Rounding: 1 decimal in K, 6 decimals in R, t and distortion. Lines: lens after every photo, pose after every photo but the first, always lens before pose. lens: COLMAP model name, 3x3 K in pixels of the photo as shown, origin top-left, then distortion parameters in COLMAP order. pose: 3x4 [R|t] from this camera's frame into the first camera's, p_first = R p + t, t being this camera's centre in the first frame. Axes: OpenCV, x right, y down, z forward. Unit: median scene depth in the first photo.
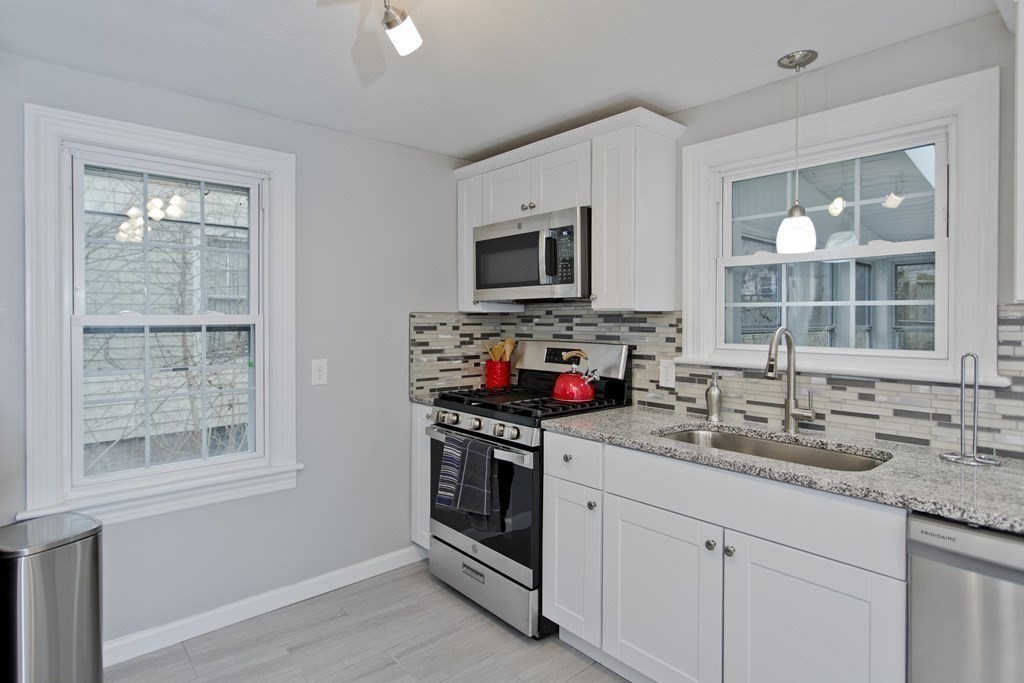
lens RADIAL K [[548.6, 0, 508.9], [0, 548.6, 321.3], [0, 0, 1]] dist [-0.002631, 0.001899]
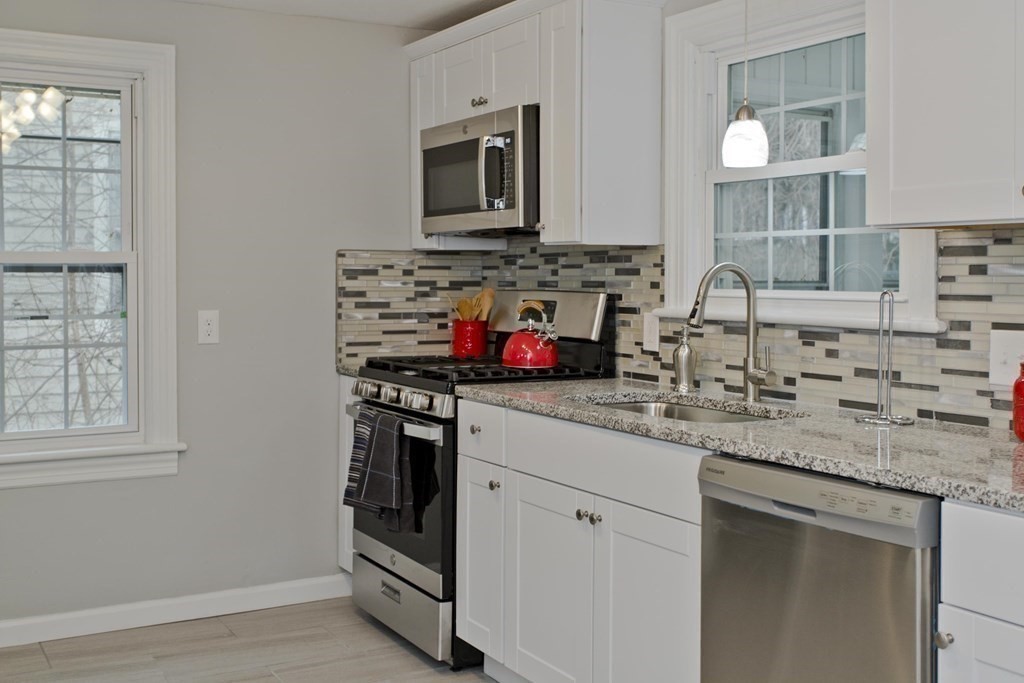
lens RADIAL K [[1135.7, 0, 513.6], [0, 1135.7, 300.0], [0, 0, 1]] dist [0.016842, -0.010229]
pose [[0.980498, 0.005936, -0.196440, 0.412260], [-0.002853, 0.999868, 0.015971, 0.030397], [0.196509, -0.015100, 0.980386, -0.507348]]
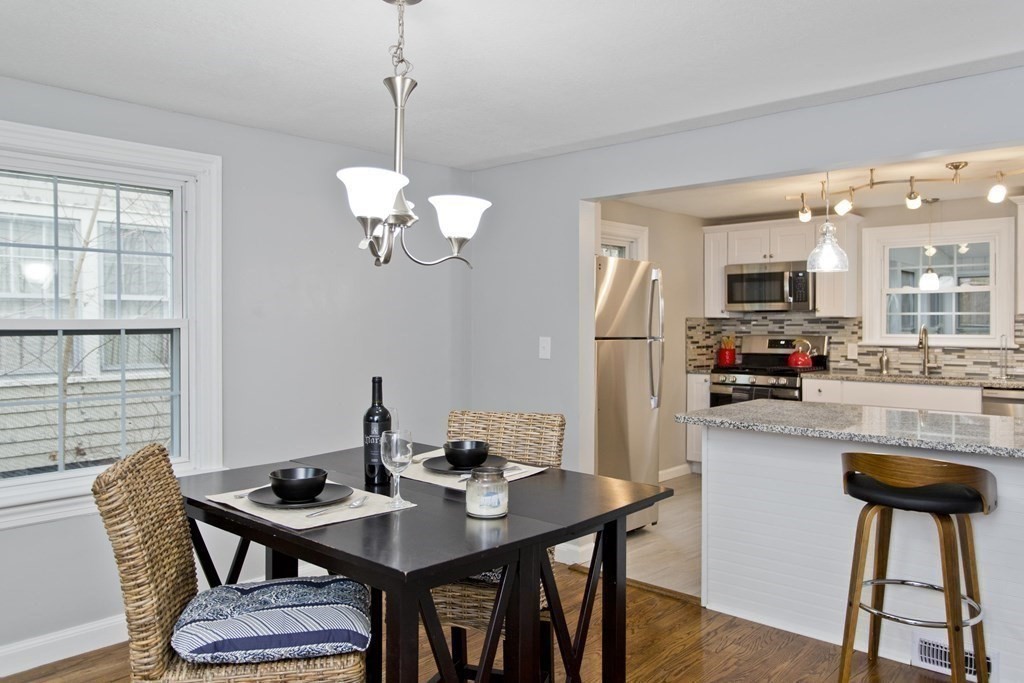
lens RADIAL K [[760.3, 0, 511.5], [0, 760.3, 325.2], [0, 0, 1]] dist [0.000227, -0.003152]
pose [[0.994707, -0.002739, 0.102716, -1.112123], [0.003076, 0.999990, -0.003131, 0.013108], [-0.102707, 0.003430, 0.994706, -1.411831]]
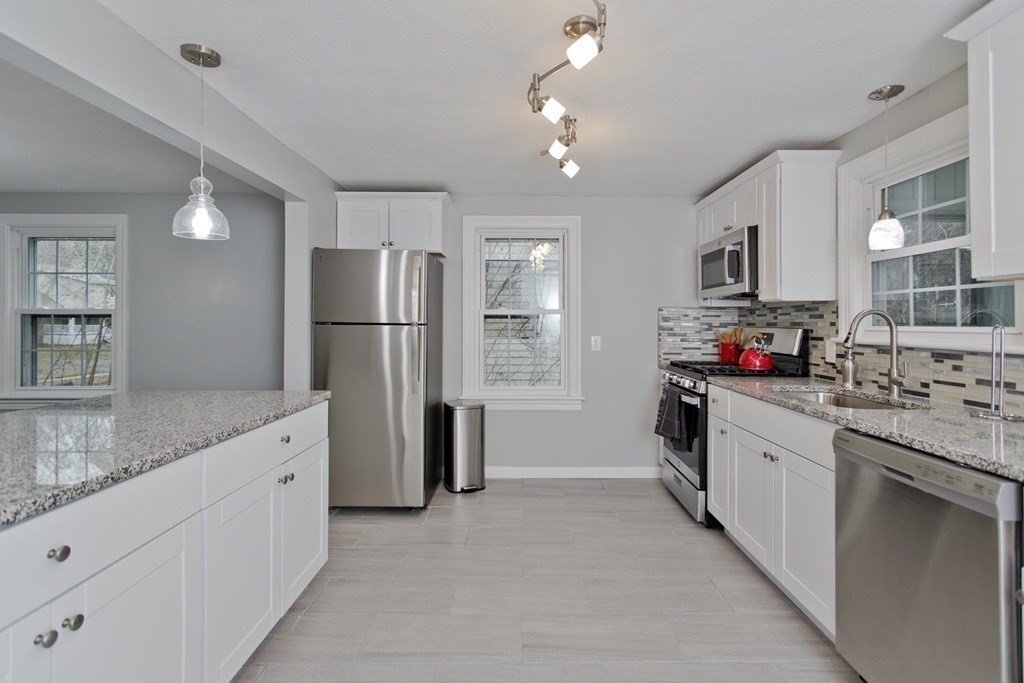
lens RADIAL K [[493.9, 0, 525.8], [0, 493.9, 320.3], [0, 0, 1]] dist [0.003636, 0.000974]
pose [[0.759509, -0.002058, -0.650493, 0.501169], [-0.007000, 0.999911, -0.011336, 0.043511], [0.650459, 0.013164, 0.759428, -0.295981]]
